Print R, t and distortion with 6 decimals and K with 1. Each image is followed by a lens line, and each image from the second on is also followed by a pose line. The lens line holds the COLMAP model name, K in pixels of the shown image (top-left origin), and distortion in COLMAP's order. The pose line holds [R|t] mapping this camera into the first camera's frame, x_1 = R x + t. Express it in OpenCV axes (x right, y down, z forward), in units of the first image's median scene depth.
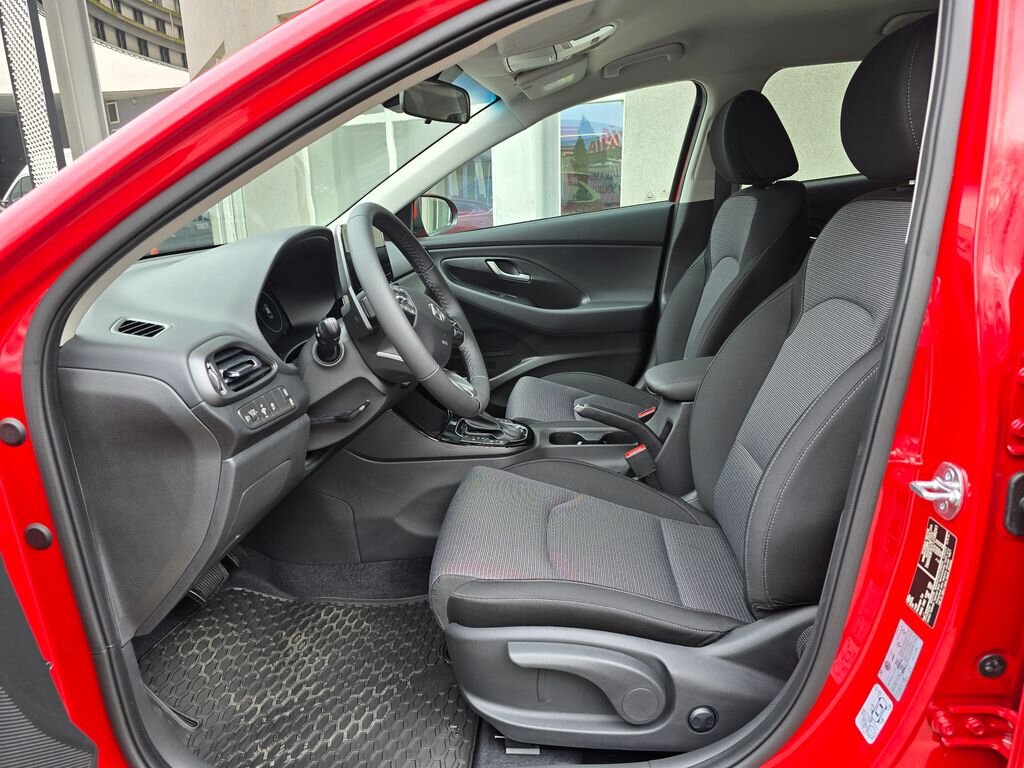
lens RADIAL K [[687.0, 0, 513.2], [0, 687.0, 381.2], [0, 0, 1]] dist [0.029763, -0.021812]
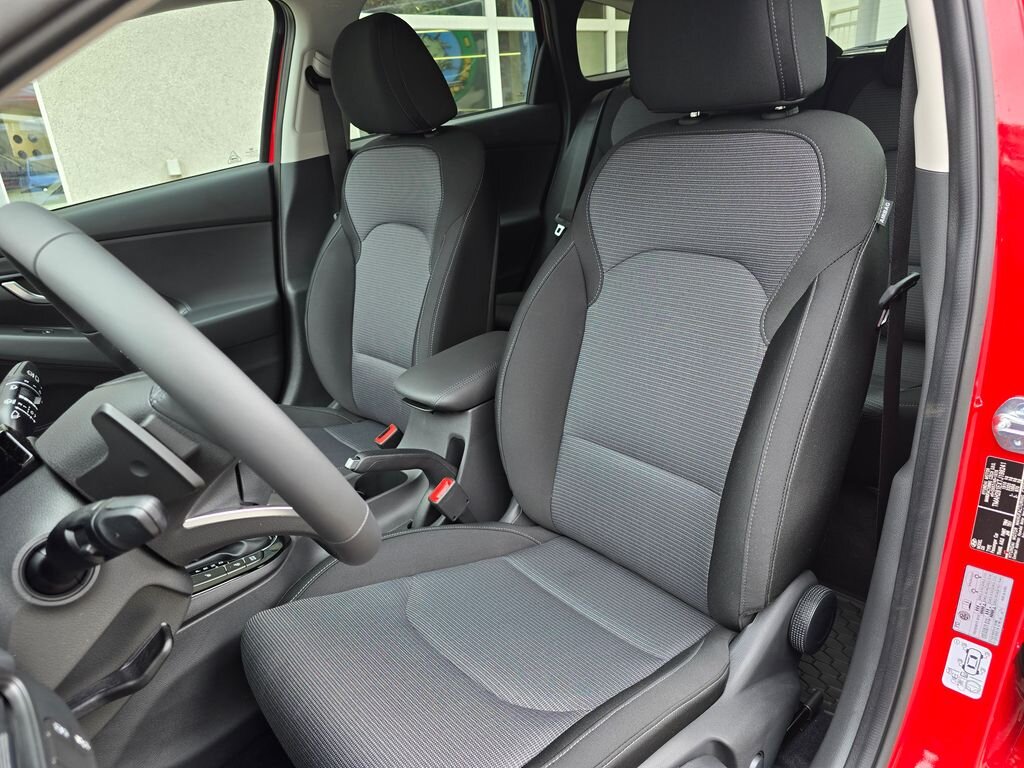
lens RADIAL K [[687.0, 0, 511.8], [0, 687.0, 388.1], [0, 0, 1]] dist [0.029763, -0.021812]
pose [[0.689424, -0.285824, 0.665582, -0.239521], [0.245419, 0.956681, 0.156622, -0.106070], [-0.681516, 0.055367, 0.729706, 0.383586]]
